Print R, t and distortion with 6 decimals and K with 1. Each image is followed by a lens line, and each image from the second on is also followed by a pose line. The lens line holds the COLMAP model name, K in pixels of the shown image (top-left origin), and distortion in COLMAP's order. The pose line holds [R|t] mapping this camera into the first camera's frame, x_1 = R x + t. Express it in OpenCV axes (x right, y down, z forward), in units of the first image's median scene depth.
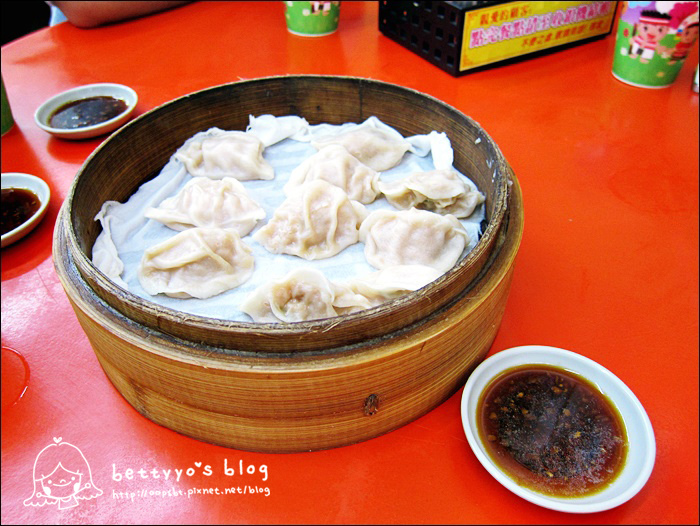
lens RADIAL K [[574.8, 0, 350.0], [0, 574.8, 263.0], [0, 0, 1]] dist [-0.057804, 0.008583]
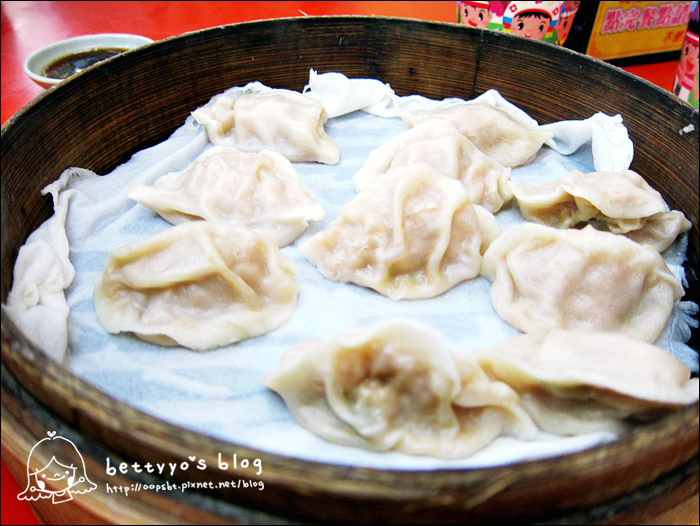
lens RADIAL K [[574.8, 0, 350.0], [0, 574.8, 263.0], [0, 0, 1]] dist [-0.057804, 0.008583]
pose [[0.993068, 0.105622, -0.051566, -0.082345], [-0.107668, 0.993435, -0.038652, -0.012926], [0.047145, 0.043936, 0.997921, 0.398446]]
